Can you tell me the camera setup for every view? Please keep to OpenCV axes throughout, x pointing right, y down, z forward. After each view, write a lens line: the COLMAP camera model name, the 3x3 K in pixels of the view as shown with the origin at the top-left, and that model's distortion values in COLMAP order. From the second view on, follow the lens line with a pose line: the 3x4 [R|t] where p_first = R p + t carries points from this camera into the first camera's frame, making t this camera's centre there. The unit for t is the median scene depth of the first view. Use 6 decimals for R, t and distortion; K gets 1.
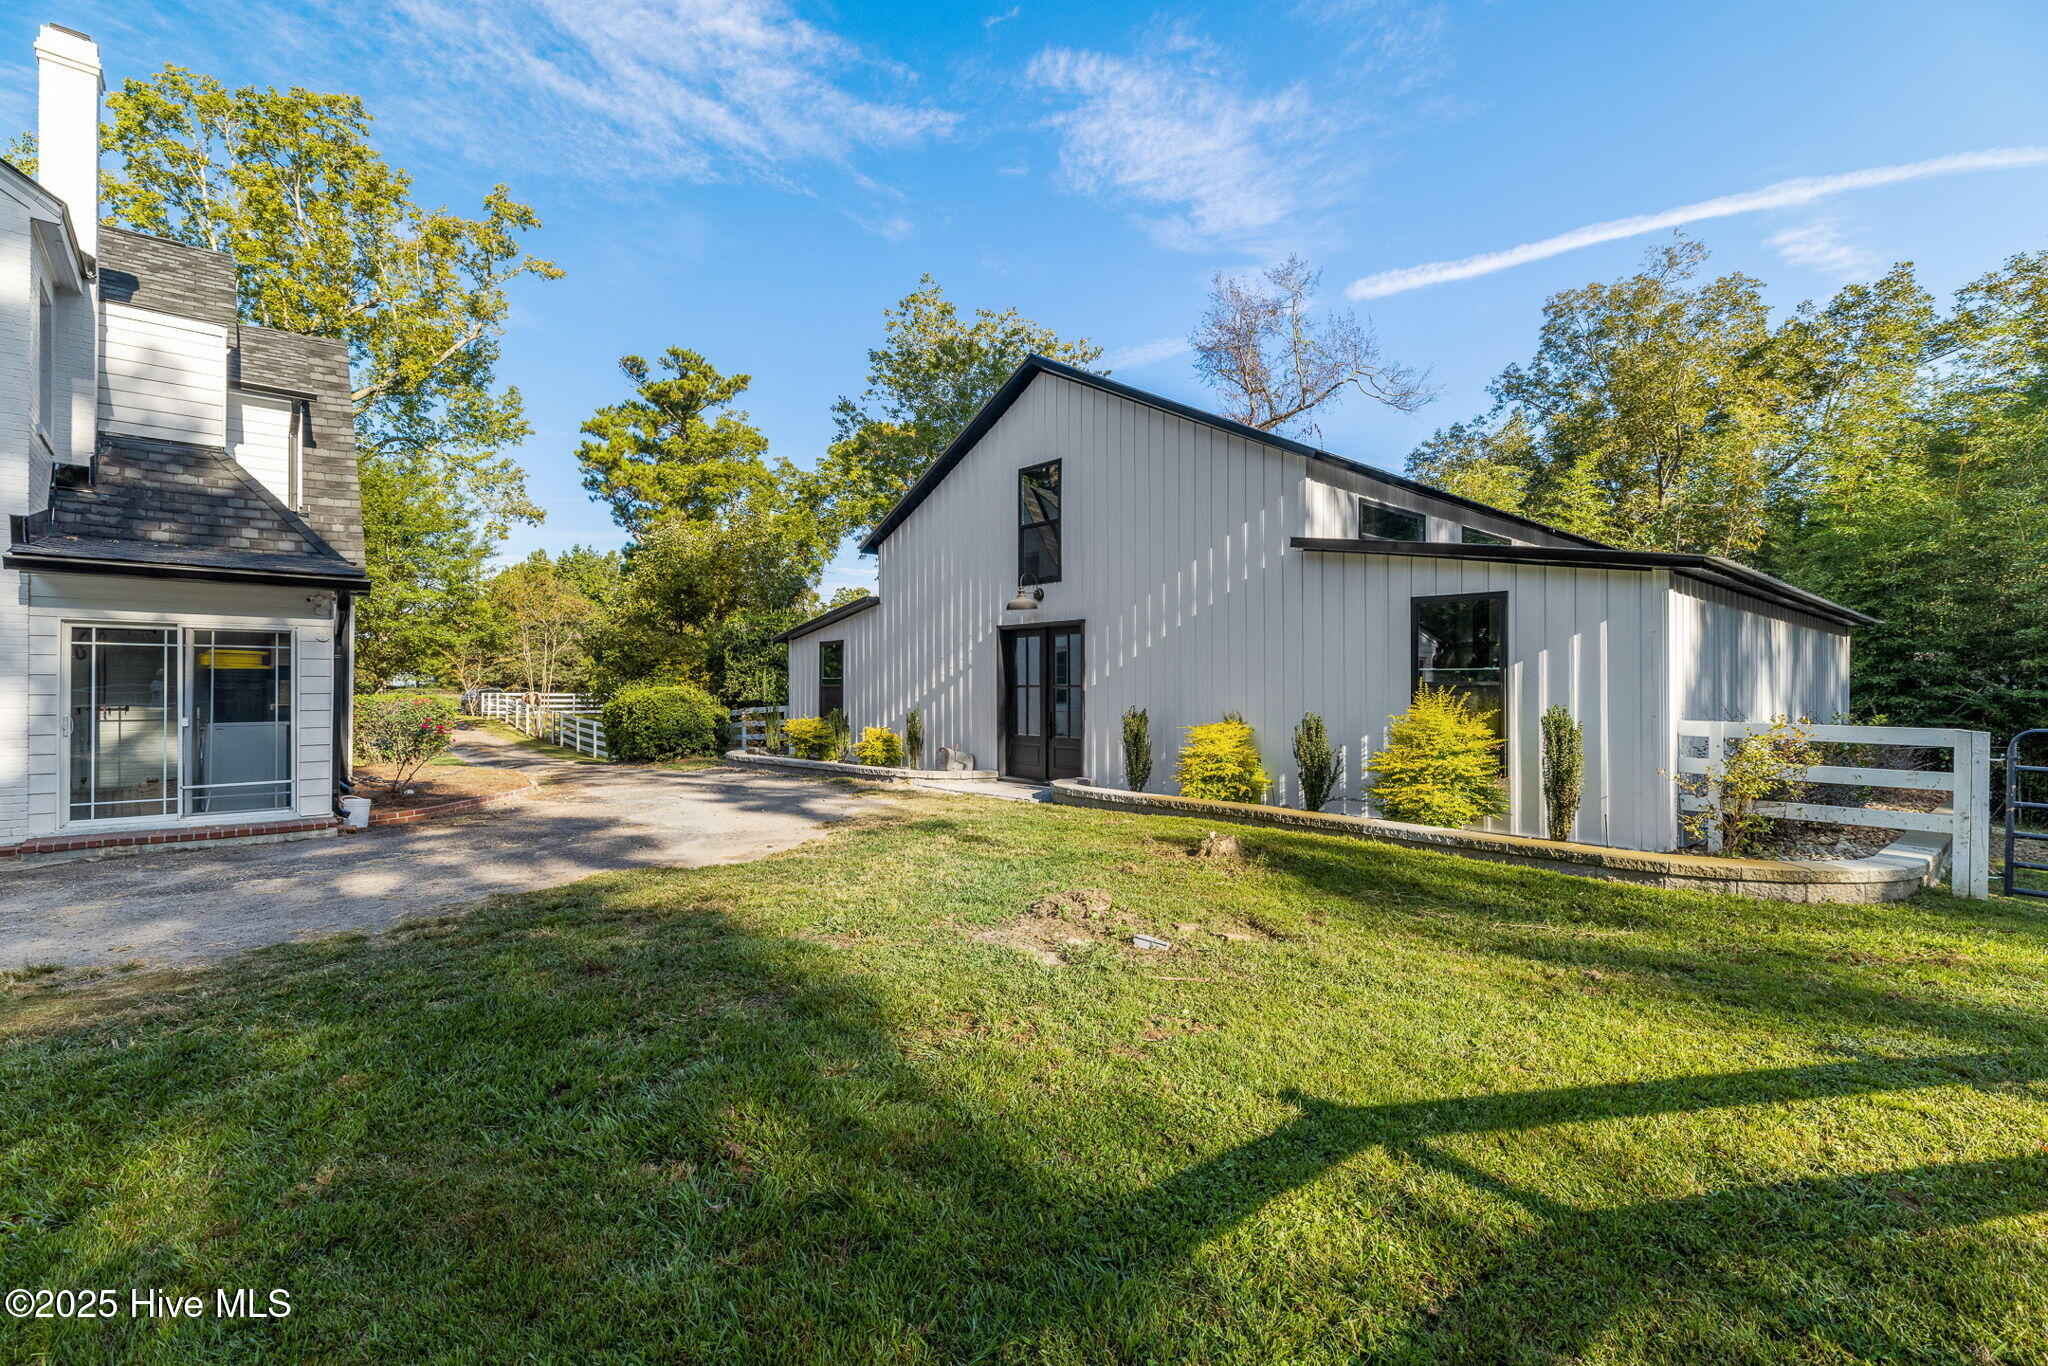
lens RADIAL K [[921.8, 0, 1018.5], [0, 921.8, 689.6], [0, 0, 1]] dist [0.003968, 0.000993]
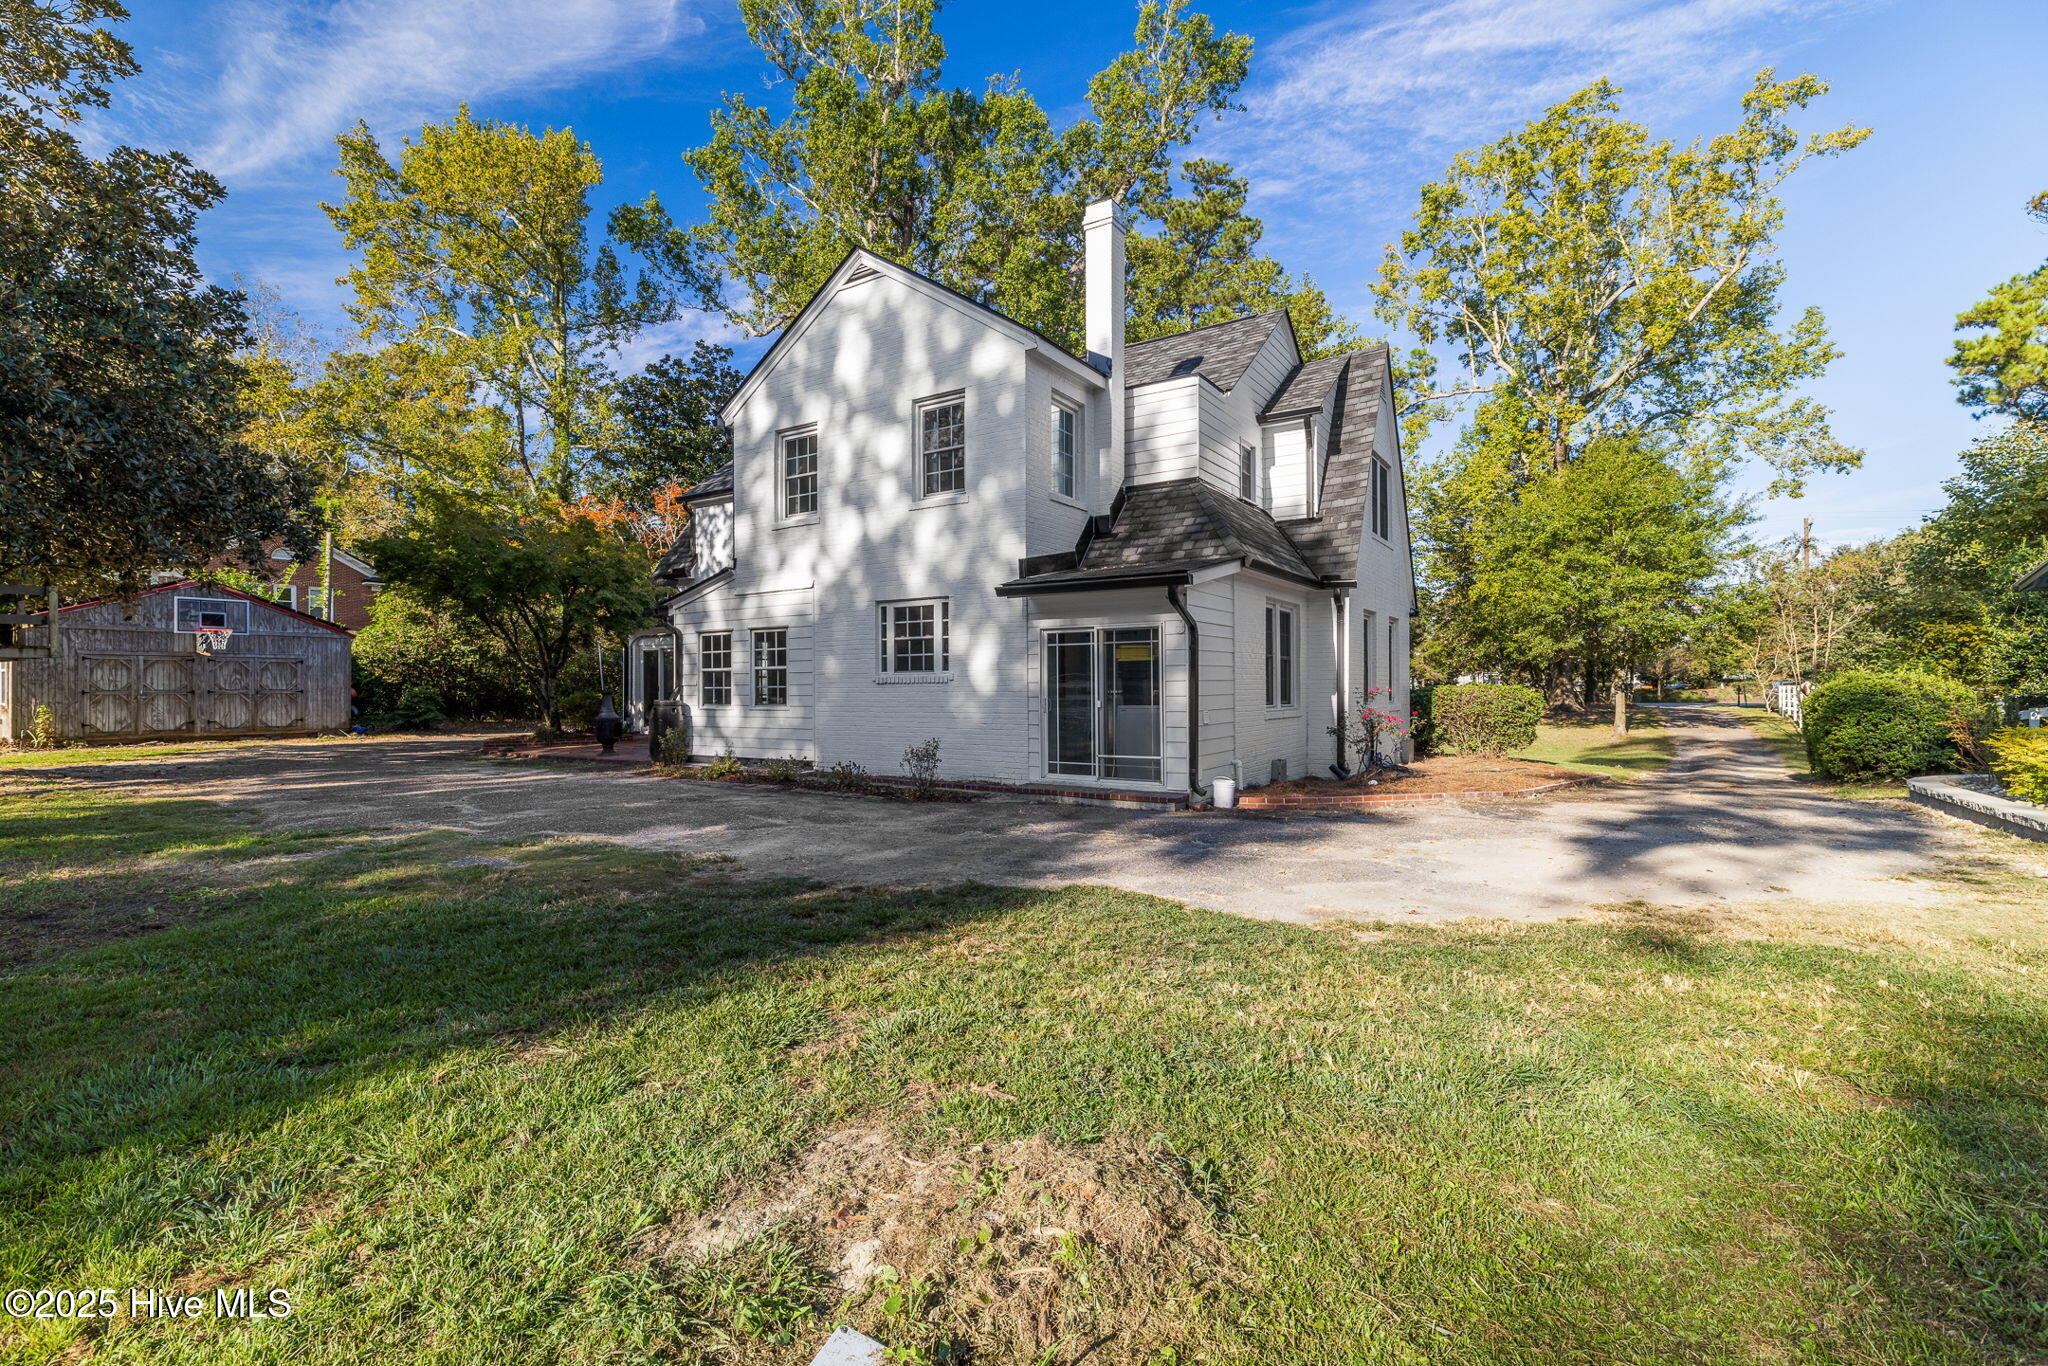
lens RADIAL K [[921.8, 0, 1022.5], [0, 921.8, 685.6], [0, 0, 1]] dist [0.003968, 0.000993]
pose [[0.254452, -0.003698, -0.967078, 0.067239], [0.004408, 0.999987, -0.002664, 0.003049], [0.967075, -0.003585, 0.254465, 0.136099]]
